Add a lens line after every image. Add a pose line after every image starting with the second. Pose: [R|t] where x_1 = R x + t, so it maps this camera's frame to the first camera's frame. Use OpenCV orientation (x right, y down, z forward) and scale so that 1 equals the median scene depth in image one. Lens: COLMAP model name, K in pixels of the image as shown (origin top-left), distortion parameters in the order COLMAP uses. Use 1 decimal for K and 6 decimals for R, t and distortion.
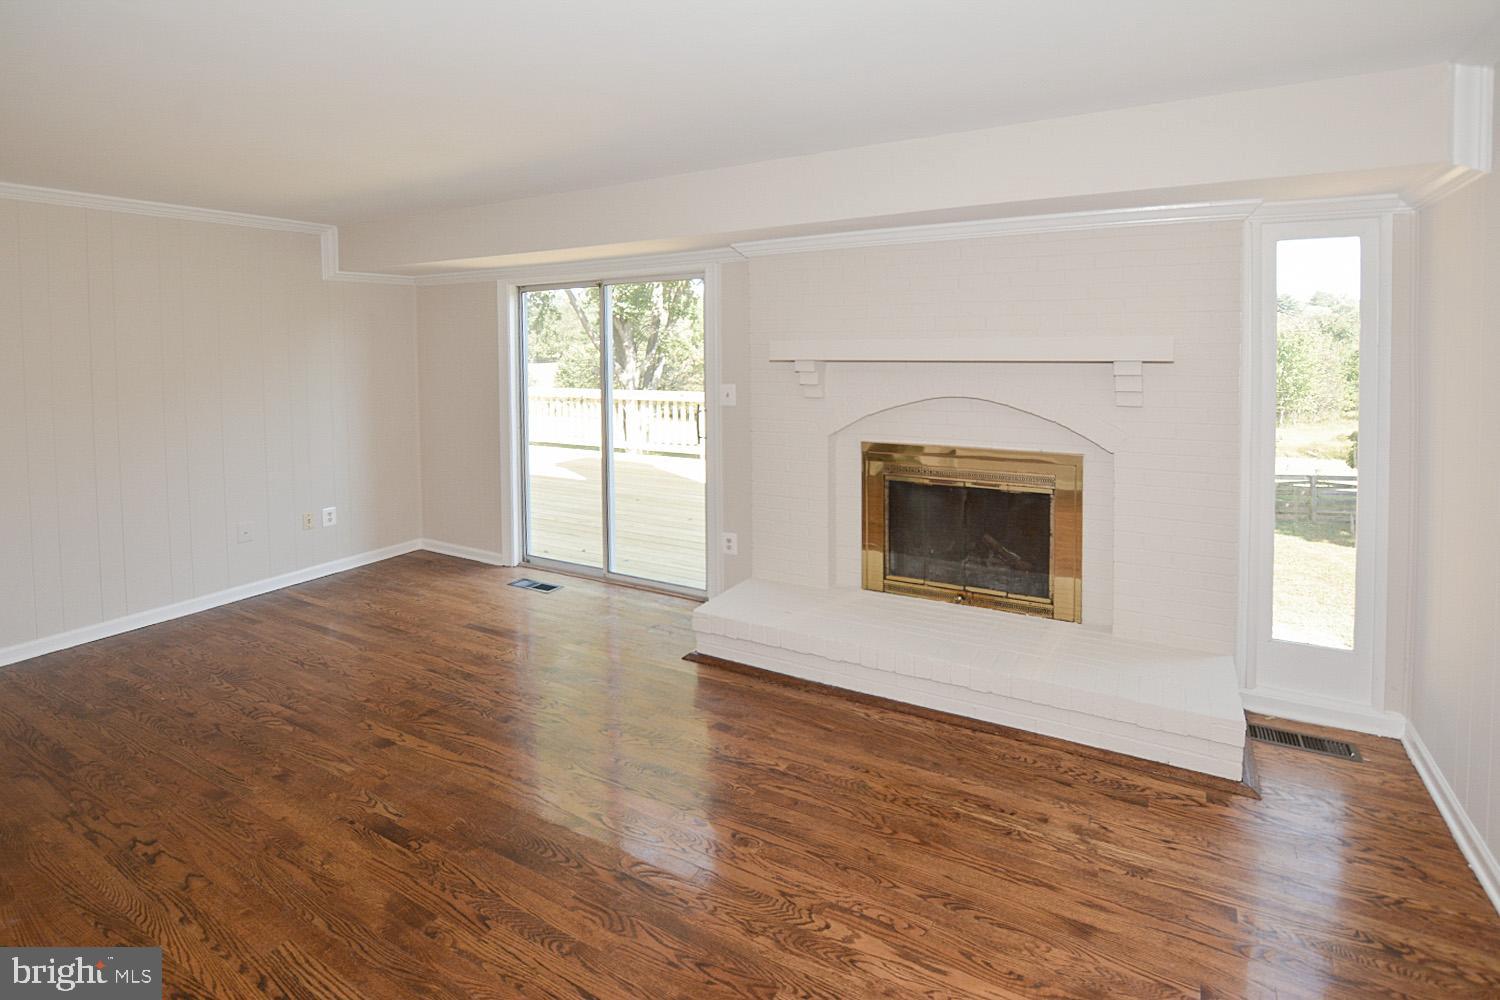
lens RADIAL K [[707.9, 0, 751.8], [0, 707.9, 512.6], [0, 0, 1]] dist [-0.012346, 0.001538]
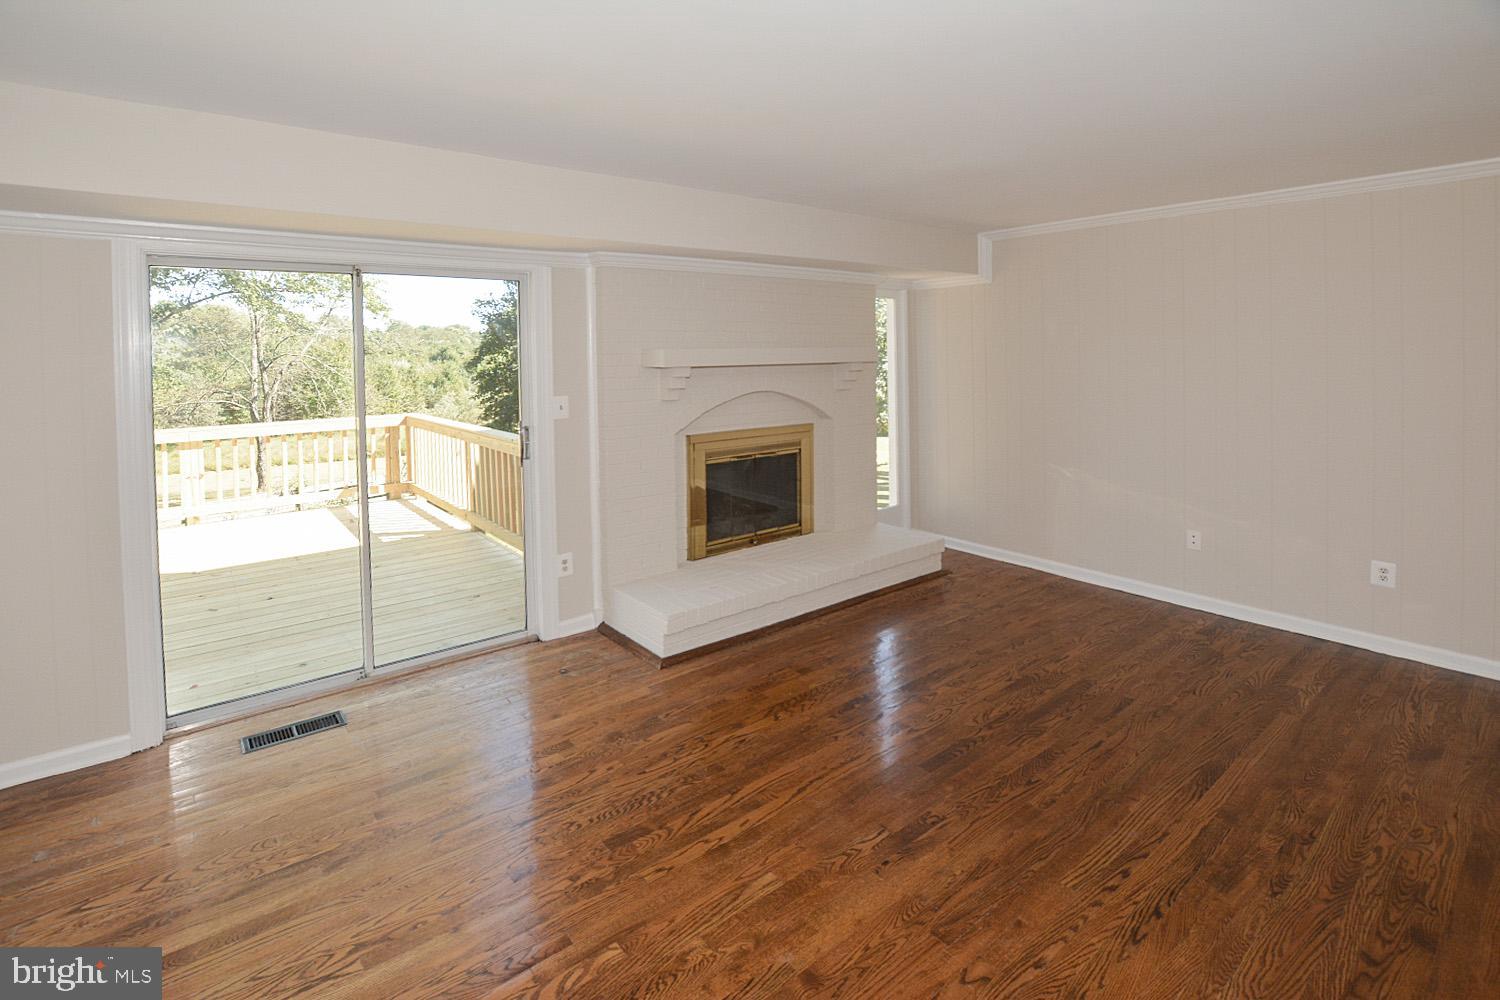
lens RADIAL K [[707.9, 0, 715.9], [0, 707.9, 505.9], [0, 0, 1]] dist [-0.012346, 0.001538]
pose [[0.380796, -0.185614, 0.905837, -1.052942], [0.225748, 0.968663, 0.103588, -0.113004], [-0.896678, 0.165045, 0.410765, 0.564963]]
